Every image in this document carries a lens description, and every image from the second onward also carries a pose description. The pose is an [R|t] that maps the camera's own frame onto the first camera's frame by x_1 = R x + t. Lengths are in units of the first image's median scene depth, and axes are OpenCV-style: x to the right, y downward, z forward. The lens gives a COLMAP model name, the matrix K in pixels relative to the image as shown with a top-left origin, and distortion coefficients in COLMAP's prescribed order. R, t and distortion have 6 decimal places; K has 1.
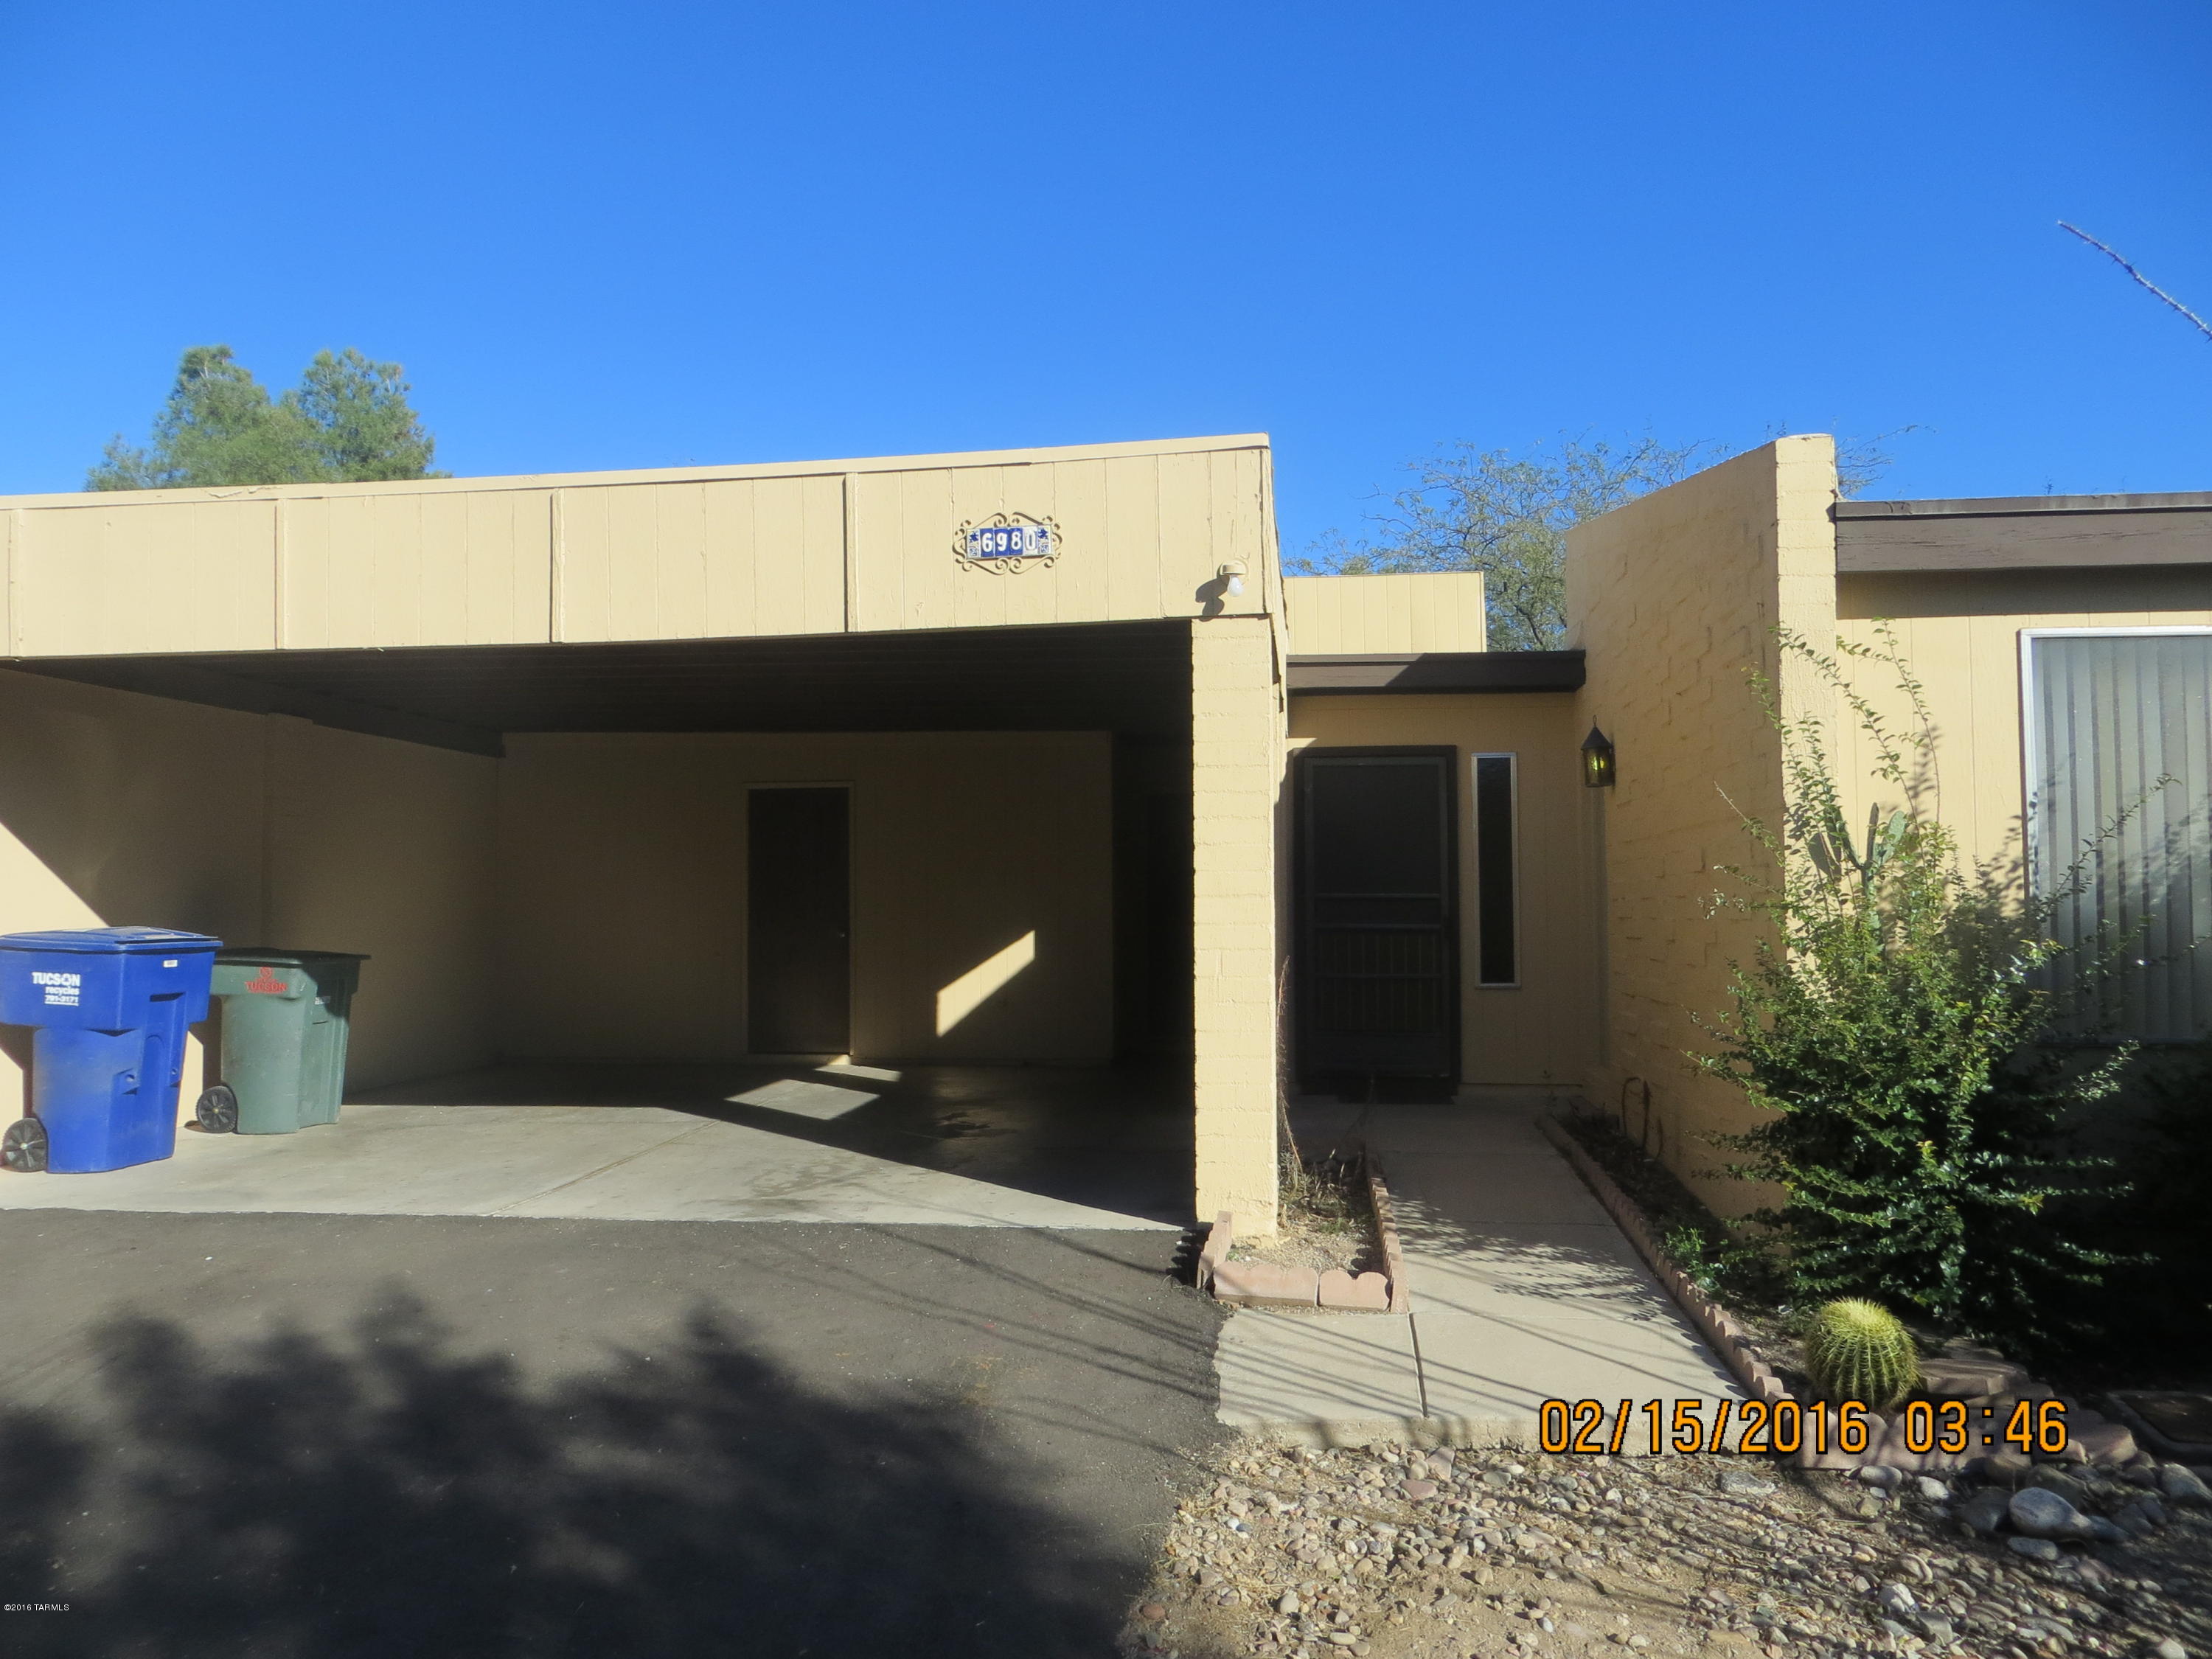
lens RADIAL K [[1667.5, 0, 1109.0], [0, 1667.5, 837.0], [0, 0, 1]] dist [-0.016688, -0.000154]
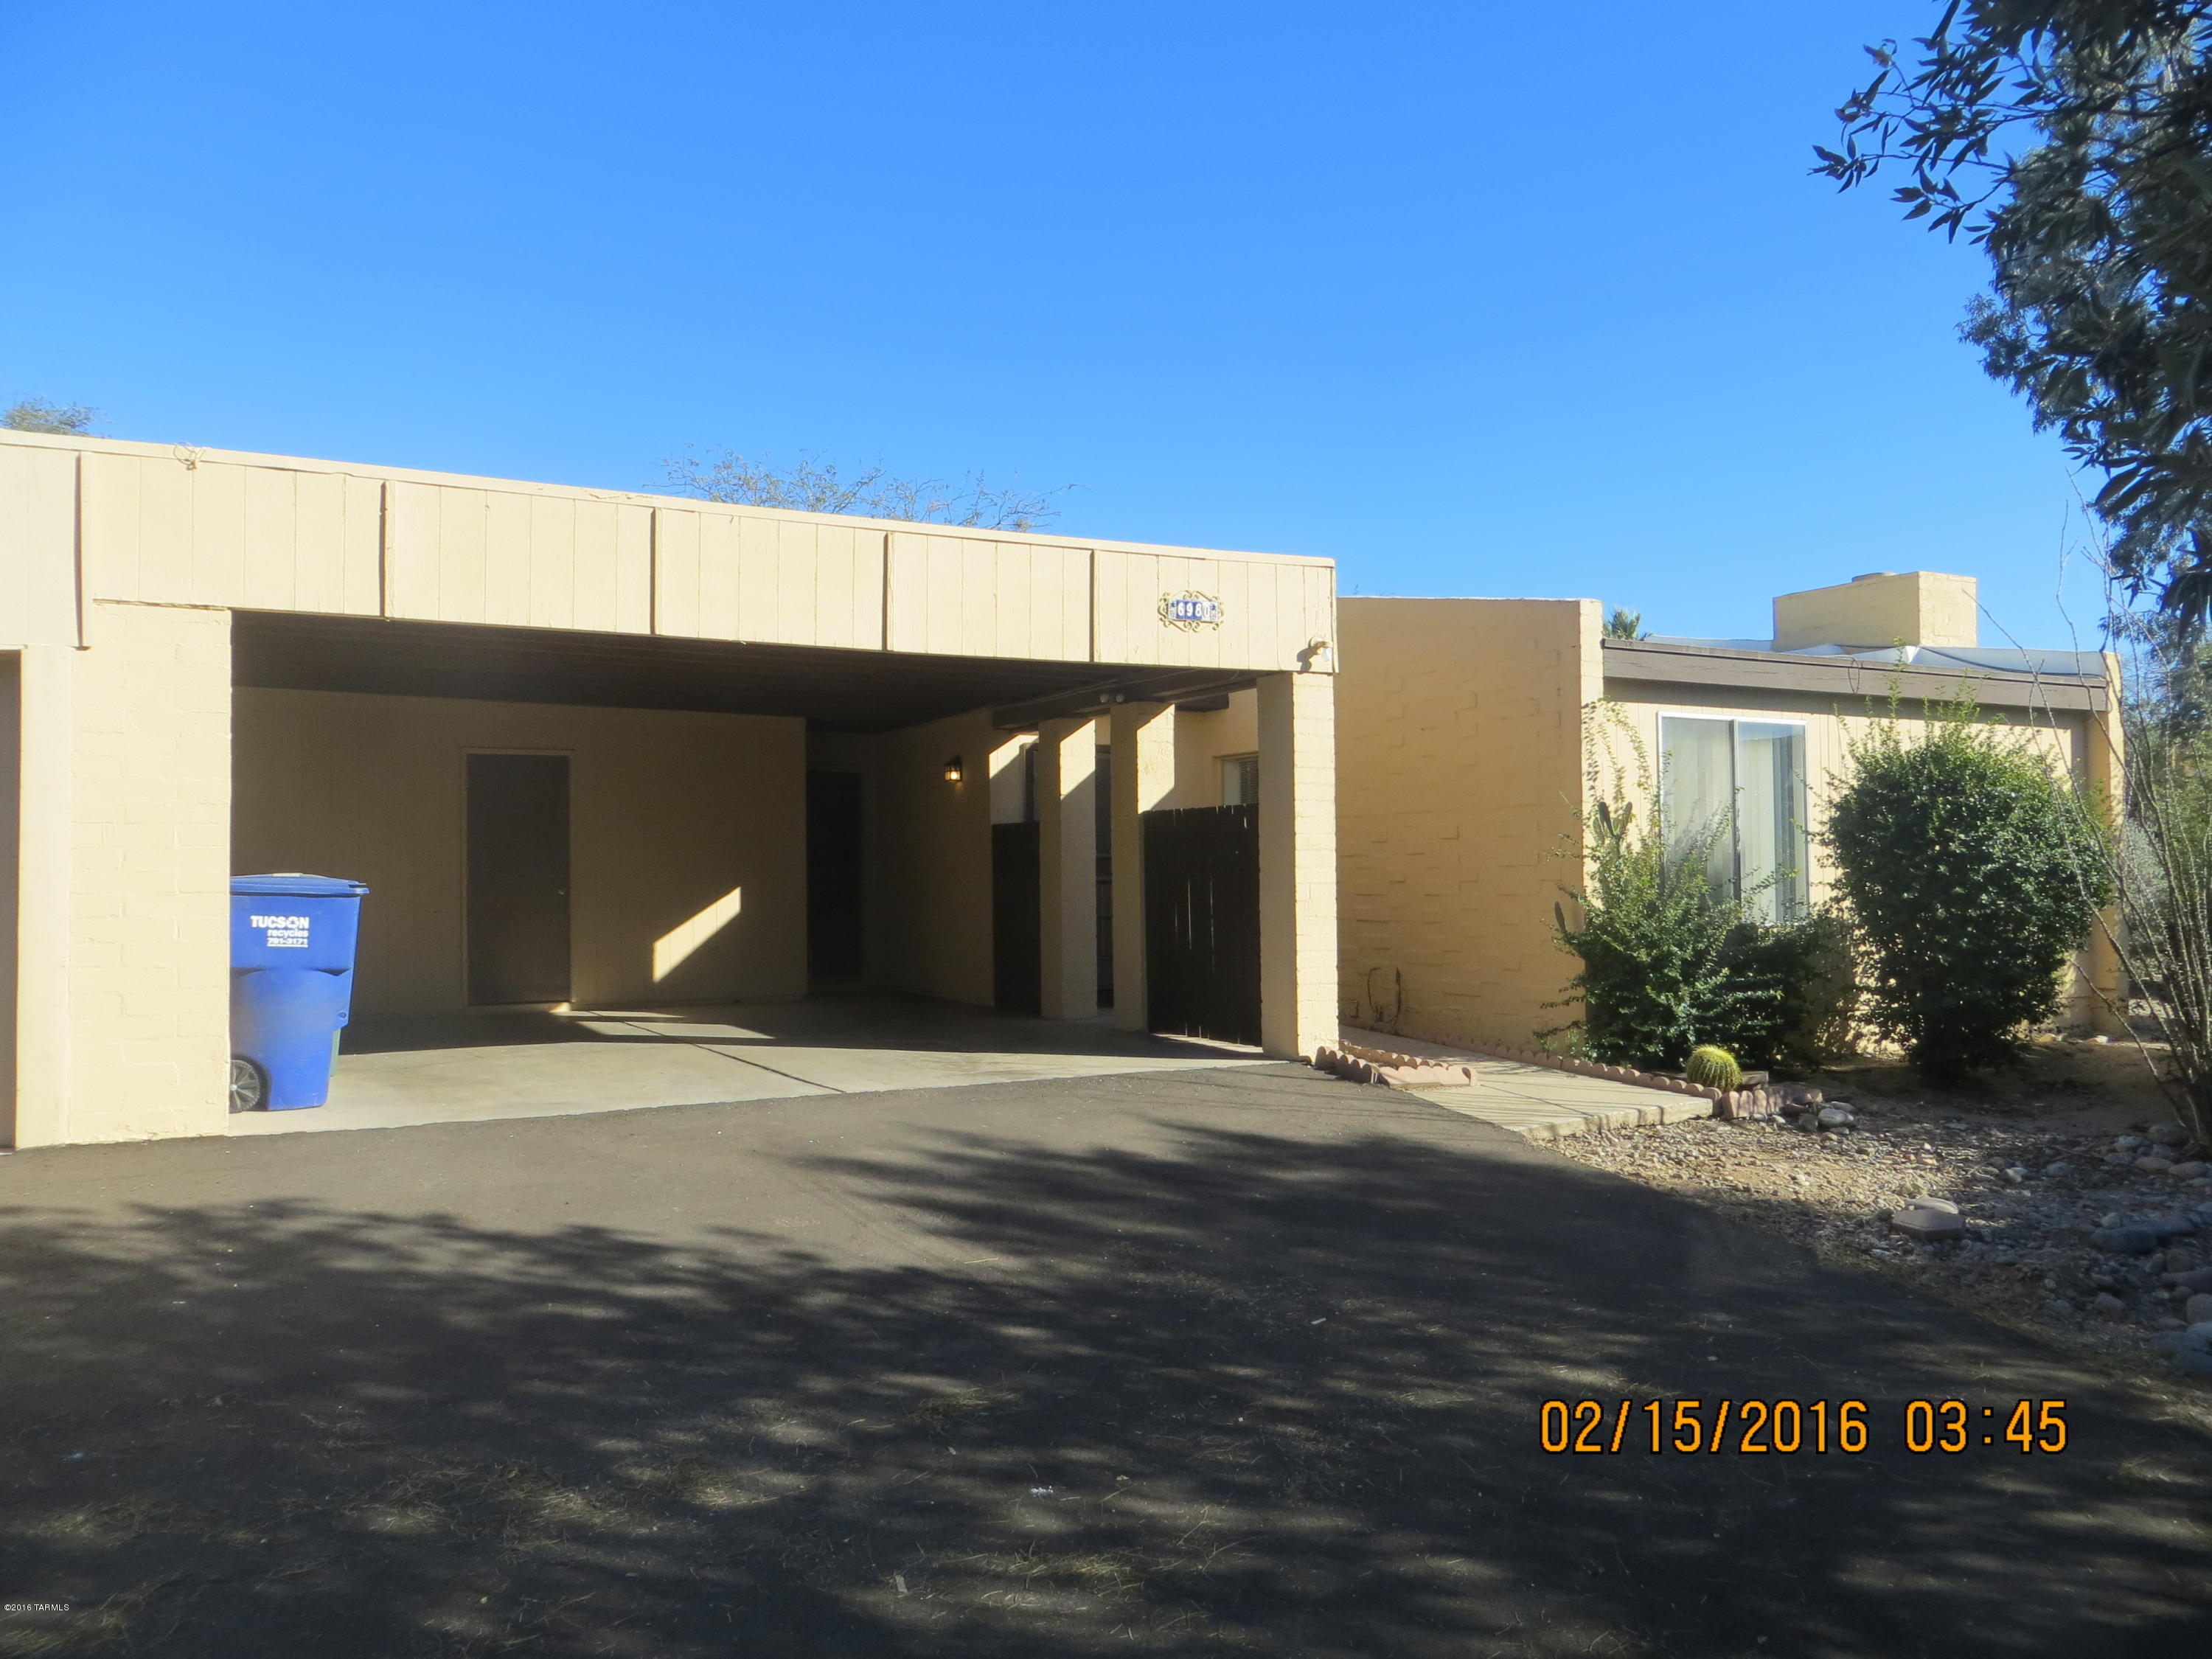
lens RADIAL K [[1667.5, 0, 1096.7], [0, 1667.5, 824.4], [0, 0, 1]] dist [-0.016688, -0.000154]
pose [[0.811182, 0.019283, 0.584476, -0.993728], [-0.021478, 0.999764, -0.003176, 0.020864], [-0.584400, -0.009977, 0.811405, -0.160108]]
